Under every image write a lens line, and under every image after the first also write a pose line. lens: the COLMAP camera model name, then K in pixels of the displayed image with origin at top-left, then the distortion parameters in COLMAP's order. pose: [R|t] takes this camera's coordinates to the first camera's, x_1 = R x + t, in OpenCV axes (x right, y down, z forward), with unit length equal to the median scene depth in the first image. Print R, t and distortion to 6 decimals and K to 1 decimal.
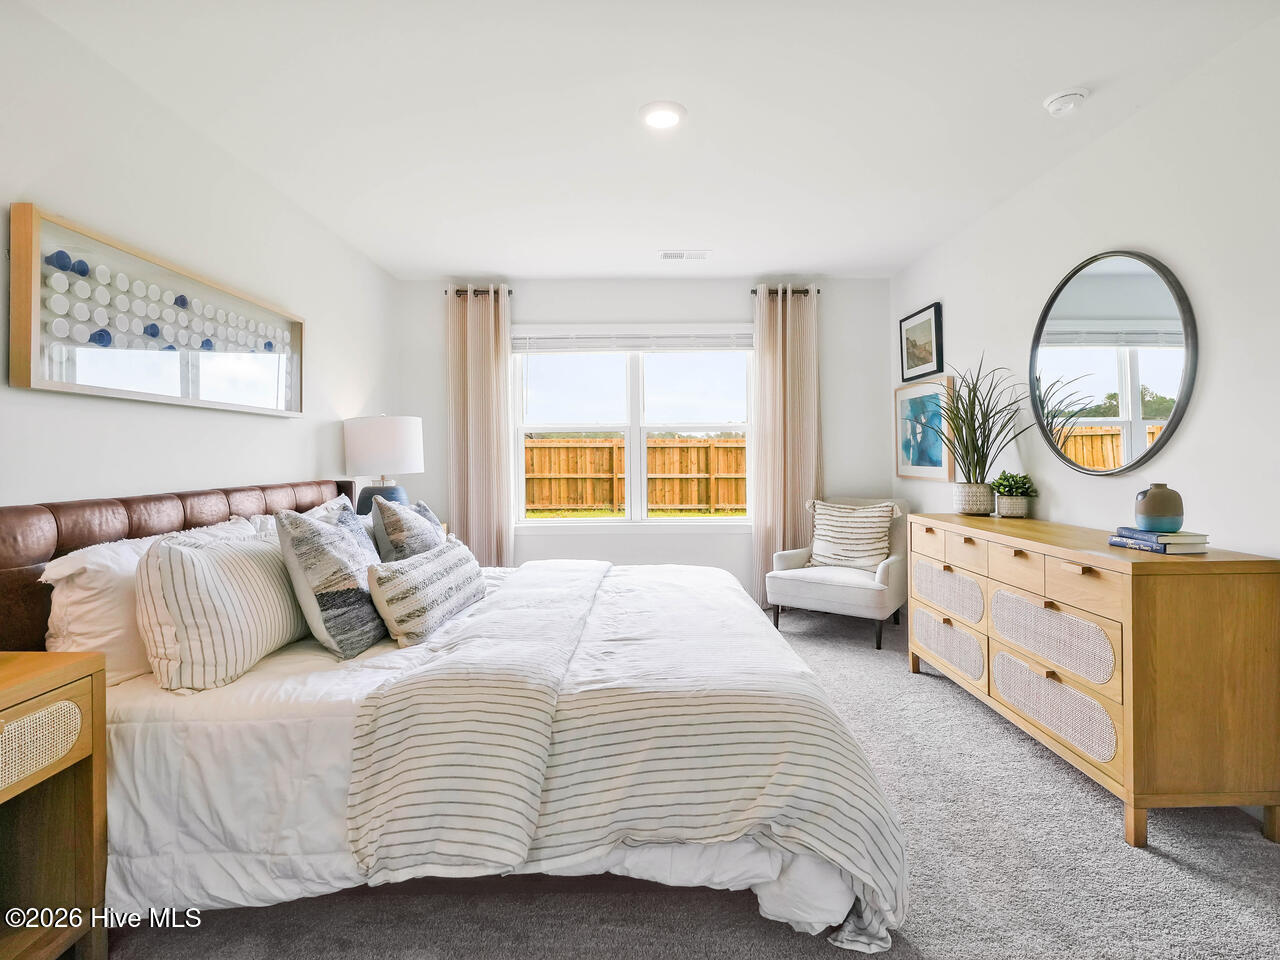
lens RADIAL K [[716.7, 0, 648.0], [0, 716.7, 473.0], [0, 0, 1]] dist [-0.000430, 0.000780]
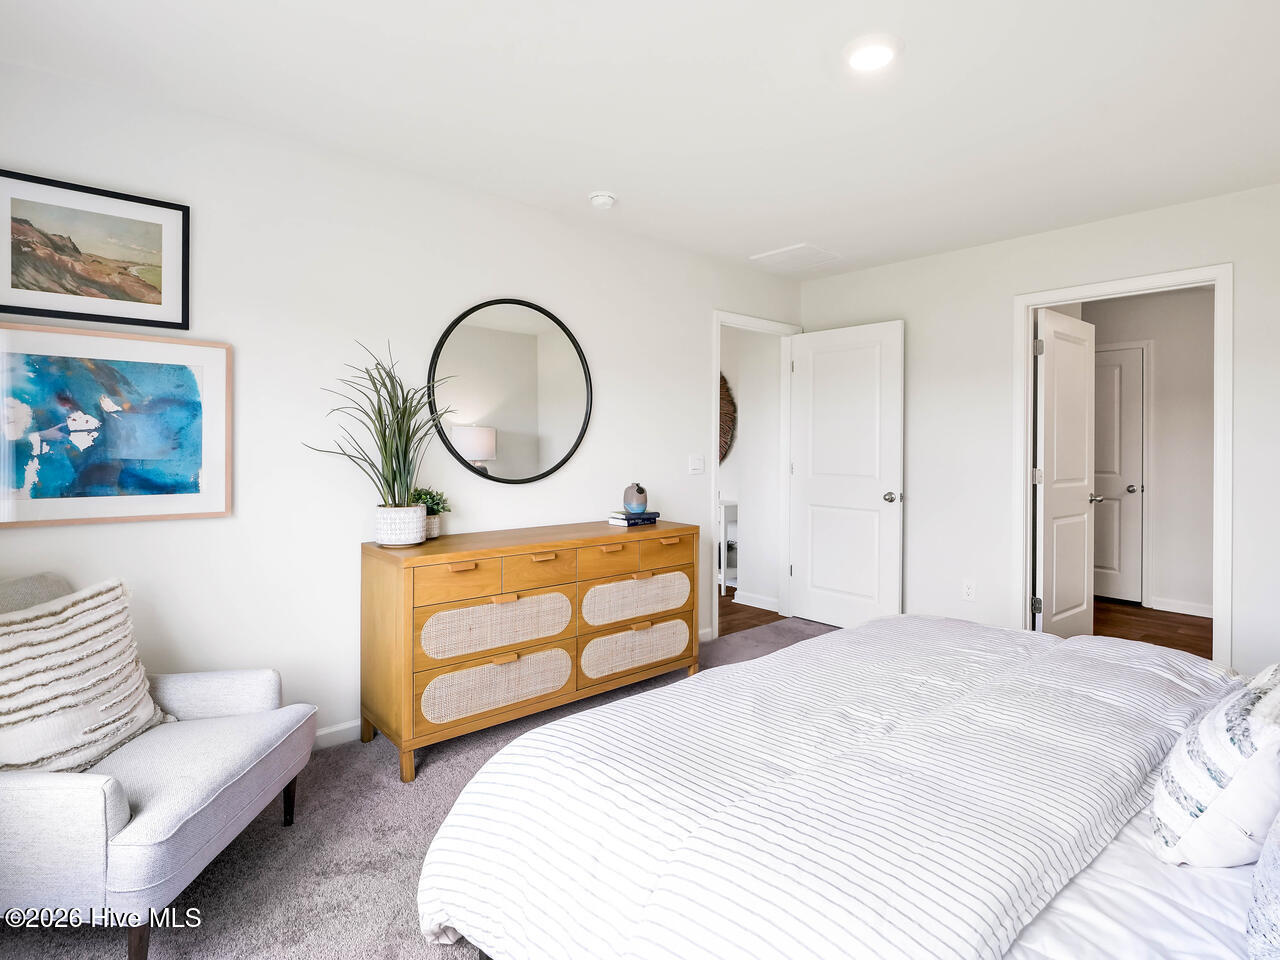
lens RADIAL K [[694.1, 0, 639.5], [0, 694.1, 460.9], [0, 0, 1]] dist [0.034652, -0.000444]
pose [[-0.657016, 0.004205, 0.753865, -0.250735], [0.027947, 0.999433, 0.018781, -0.034130], [-0.753358, 0.033408, -0.656761, 1.062279]]
